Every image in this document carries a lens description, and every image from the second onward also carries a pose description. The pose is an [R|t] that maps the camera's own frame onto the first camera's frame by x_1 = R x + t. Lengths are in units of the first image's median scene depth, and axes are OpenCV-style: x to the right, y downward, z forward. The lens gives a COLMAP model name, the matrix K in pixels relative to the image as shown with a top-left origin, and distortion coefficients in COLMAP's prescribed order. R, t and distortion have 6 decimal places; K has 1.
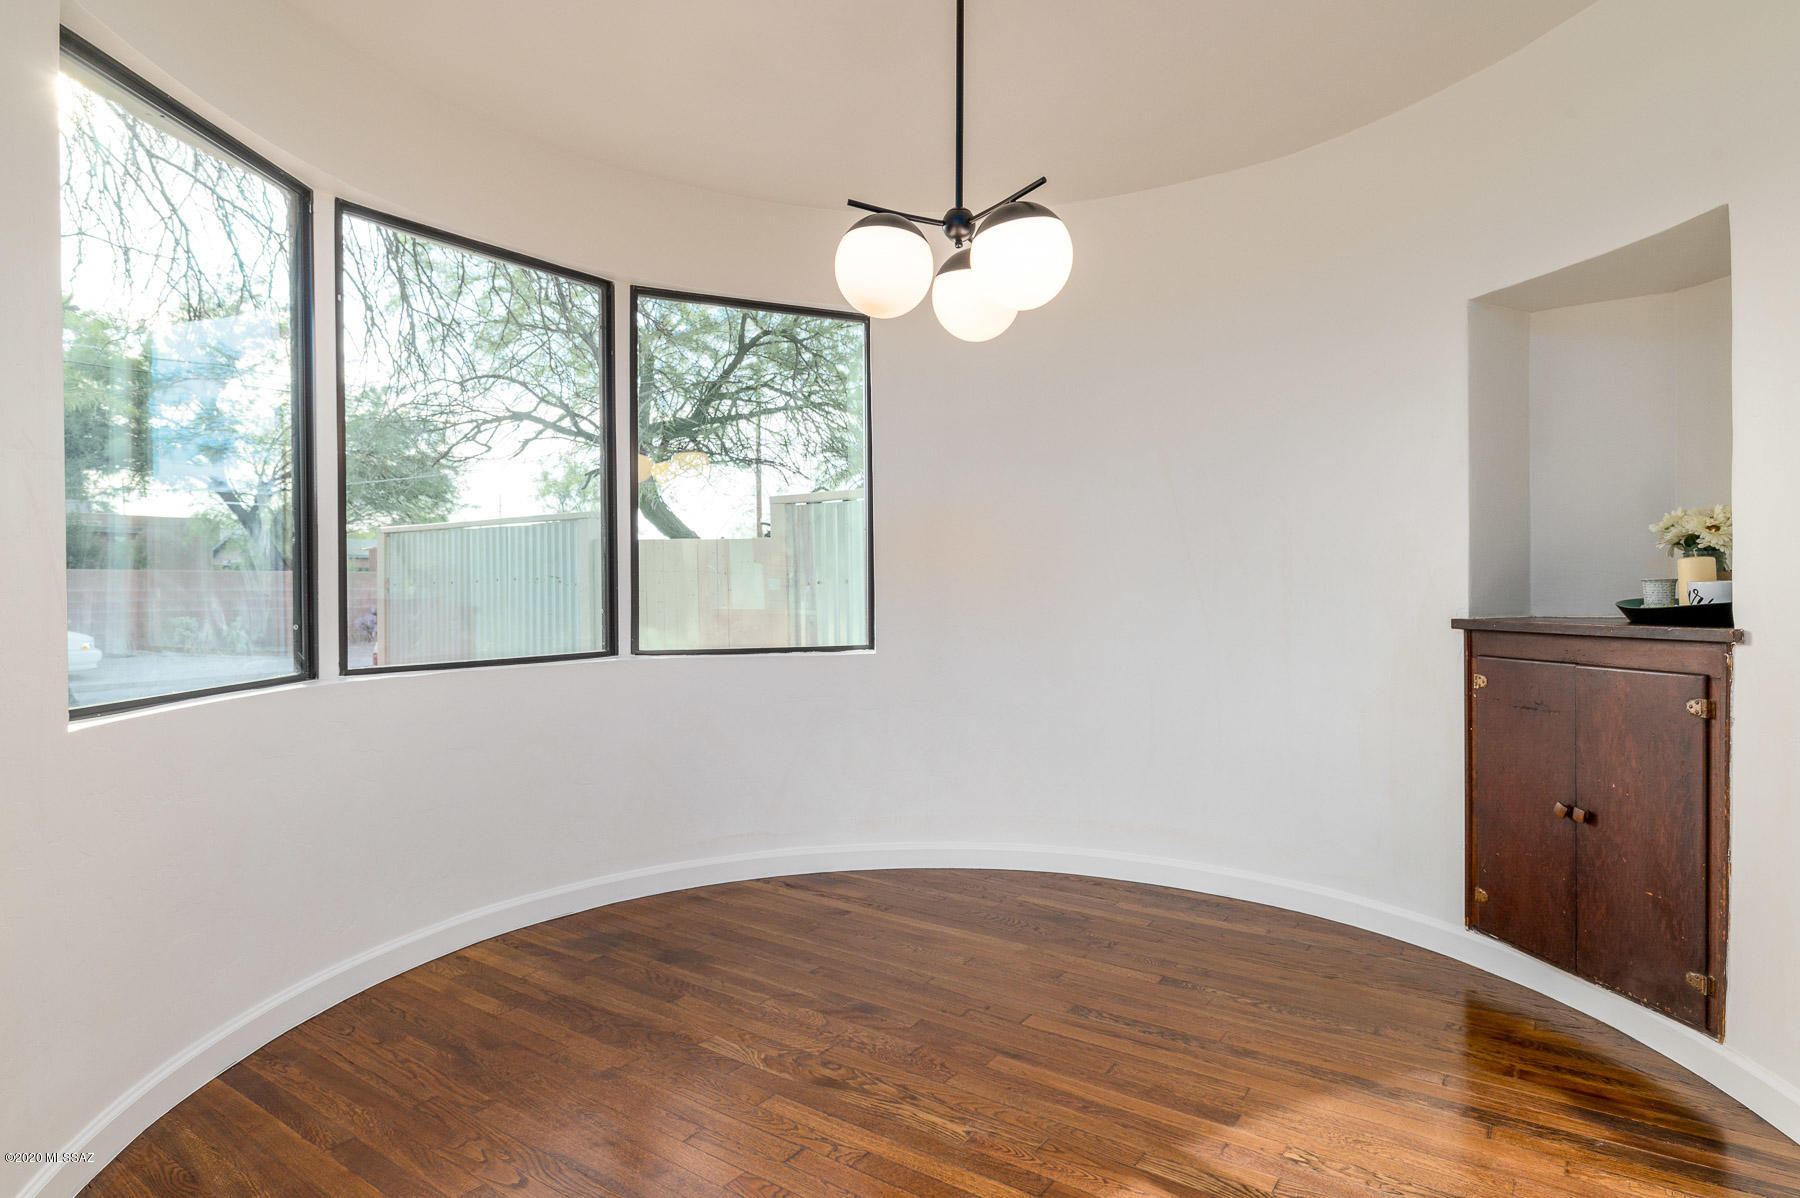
lens RADIAL K [[985.5, 0, 898.2], [0, 985.5, 593.1], [0, 0, 1]] dist [-0.007242, 0.001066]
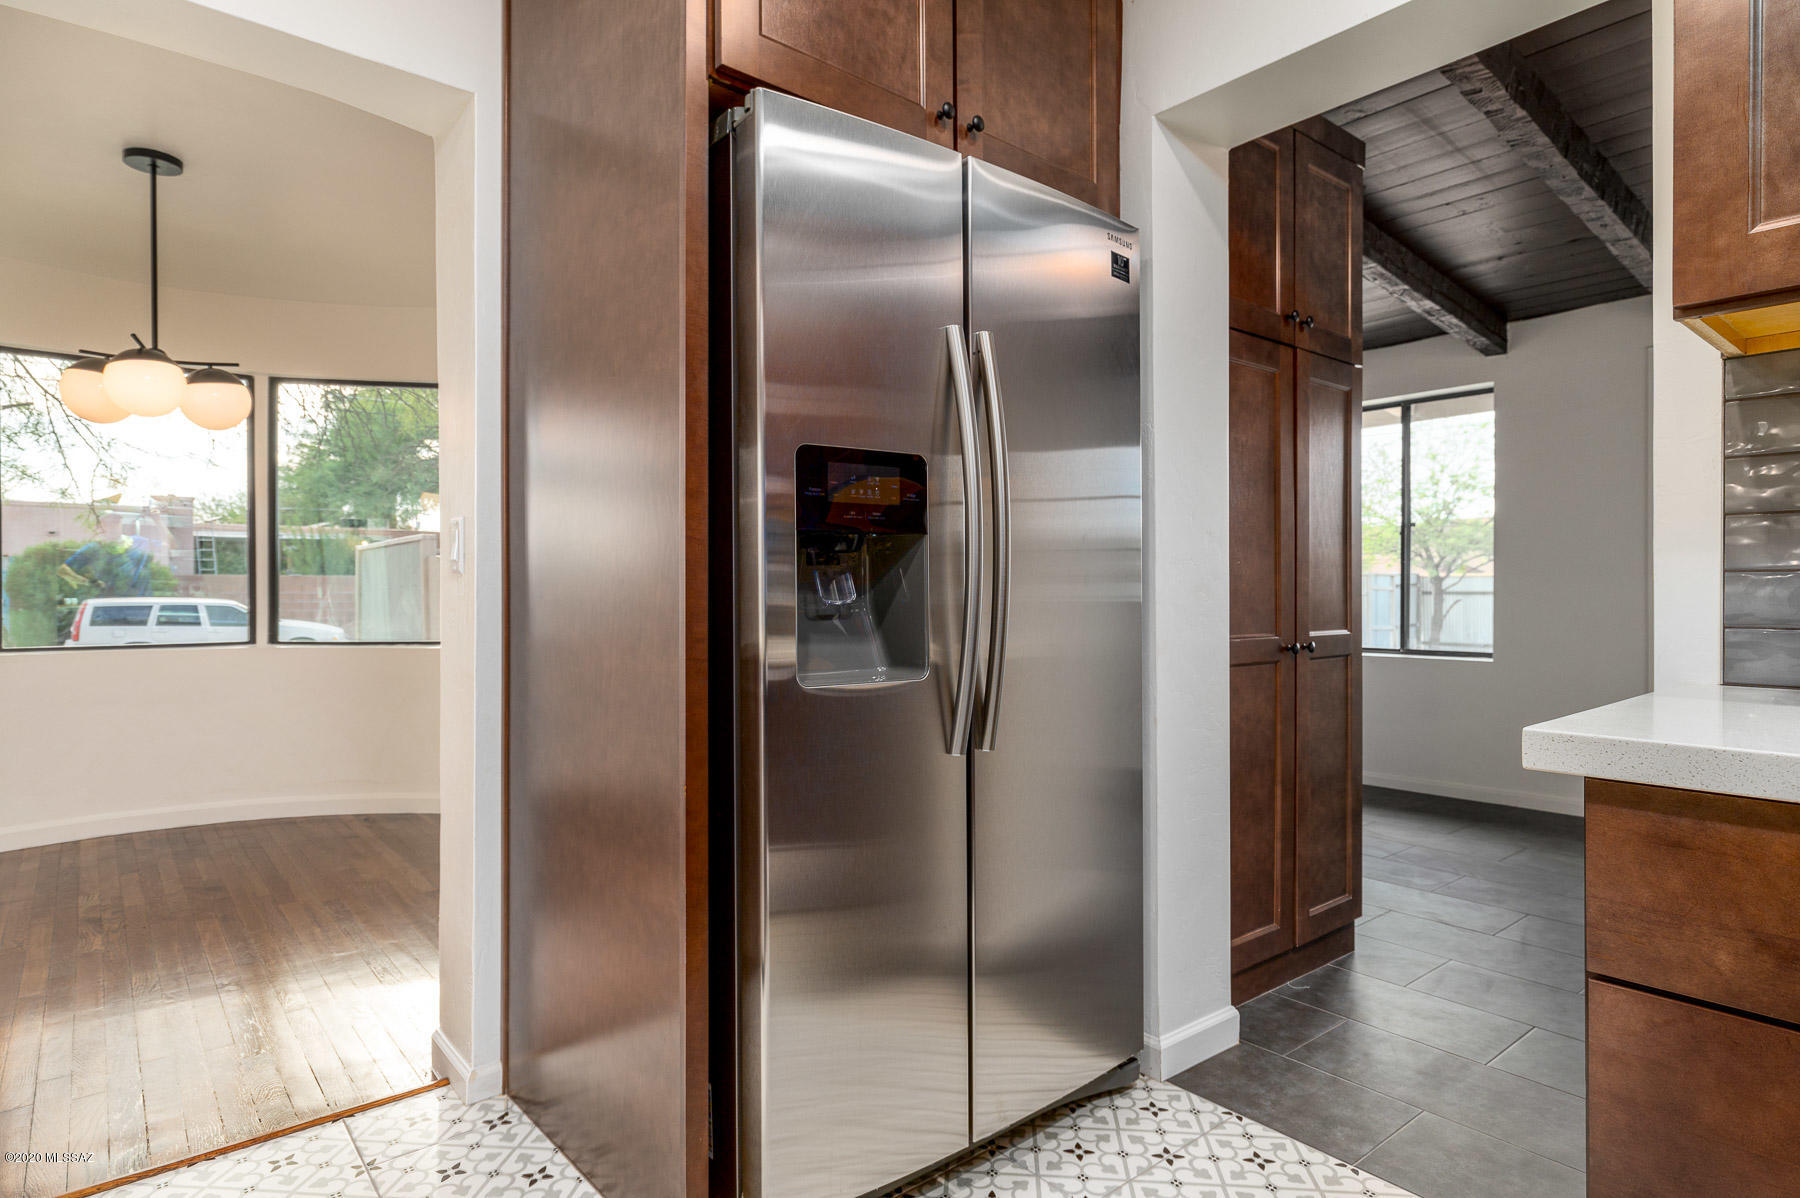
lens RADIAL K [[966.4, 0, 908.7], [0, 966.4, 593.8], [0, 0, 1]] dist [-0.000774, 0.001496]
pose [[0.969176, 0.002976, -0.246352, 1.256491], [-0.003265, 0.999994, -0.000764, -0.012831], [0.246349, 0.001544, 0.969180, -0.121801]]
